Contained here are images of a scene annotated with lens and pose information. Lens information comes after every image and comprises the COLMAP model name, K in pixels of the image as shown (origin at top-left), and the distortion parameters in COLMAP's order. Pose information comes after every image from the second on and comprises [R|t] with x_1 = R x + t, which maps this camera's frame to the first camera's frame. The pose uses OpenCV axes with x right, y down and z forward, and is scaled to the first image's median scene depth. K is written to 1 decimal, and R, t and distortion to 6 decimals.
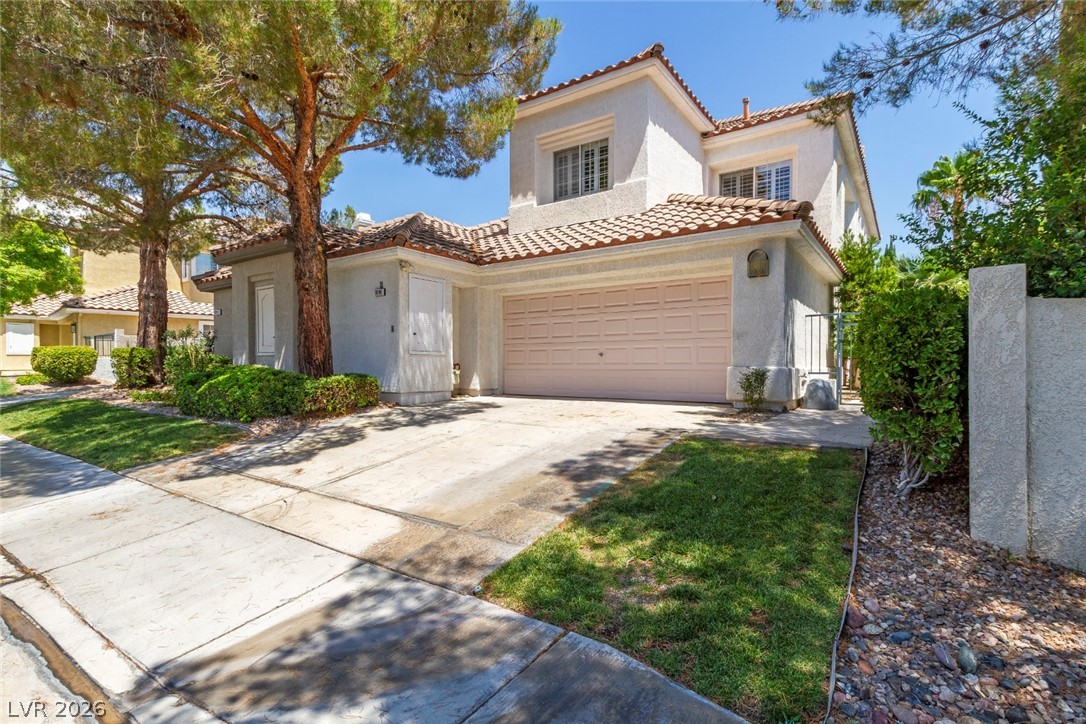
lens RADIAL K [[501.5, 0, 530.3], [0, 501.5, 374.6], [0, 0, 1]] dist [0.002829, -0.000297]
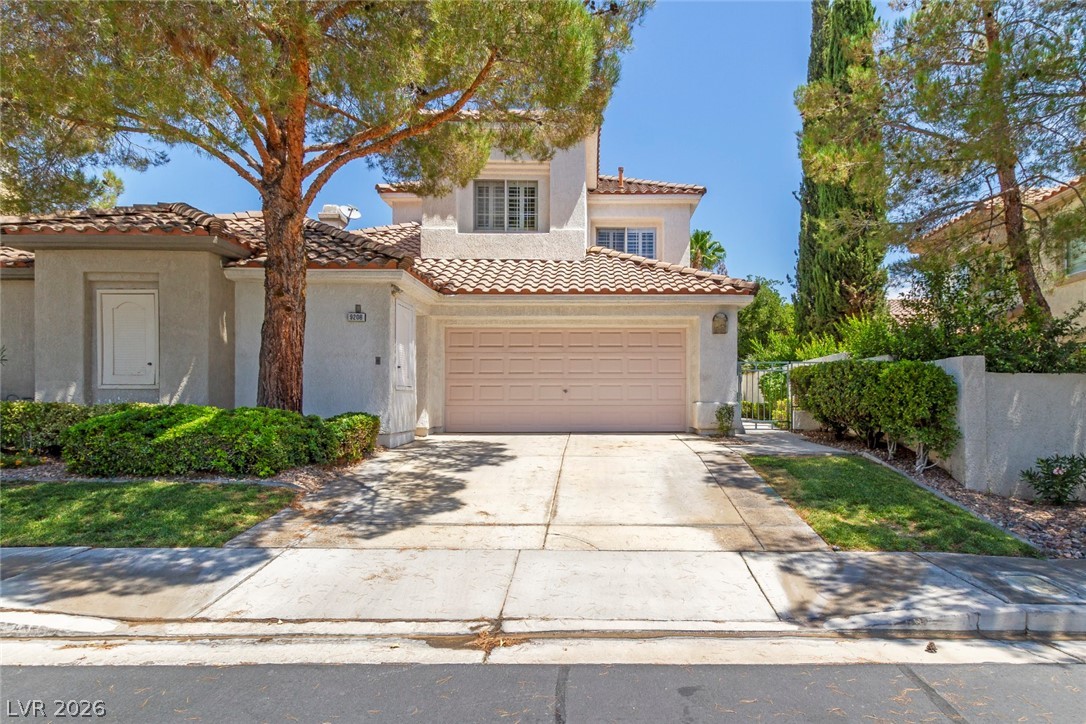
lens RADIAL K [[557.6, 0, 587.0], [0, 557.6, 400.9], [0, 0, 1]] dist [0.005446, -0.001336]
pose [[0.830255, -0.003913, 0.557370, -0.512452], [0.011411, 0.999885, -0.009977, -0.007303], [-0.557267, 0.014643, 0.830204, -0.008093]]
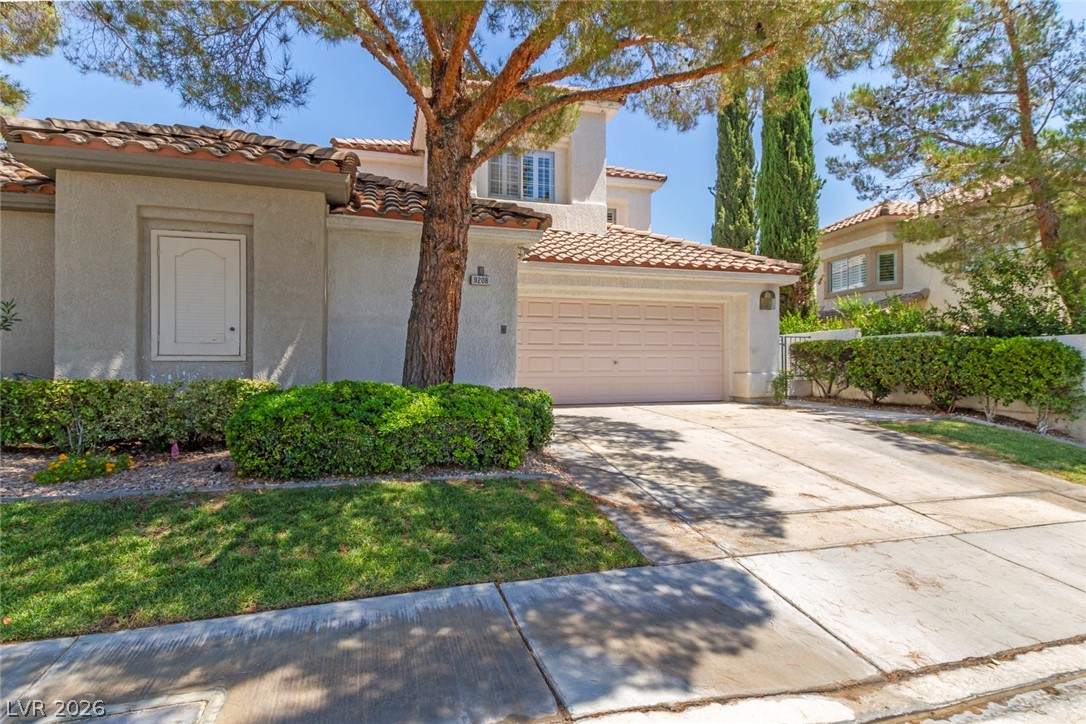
lens RADIAL K [[514.2, 0, 543.0], [0, 514.2, 362.0], [0, 0, 1]] dist [0.003127, -0.000127]
pose [[0.651381, 0.004504, 0.758738, -0.843301], [0.018255, 0.999600, -0.021606, -0.021514], [-0.758531, 0.027925, 0.651038, 0.427951]]
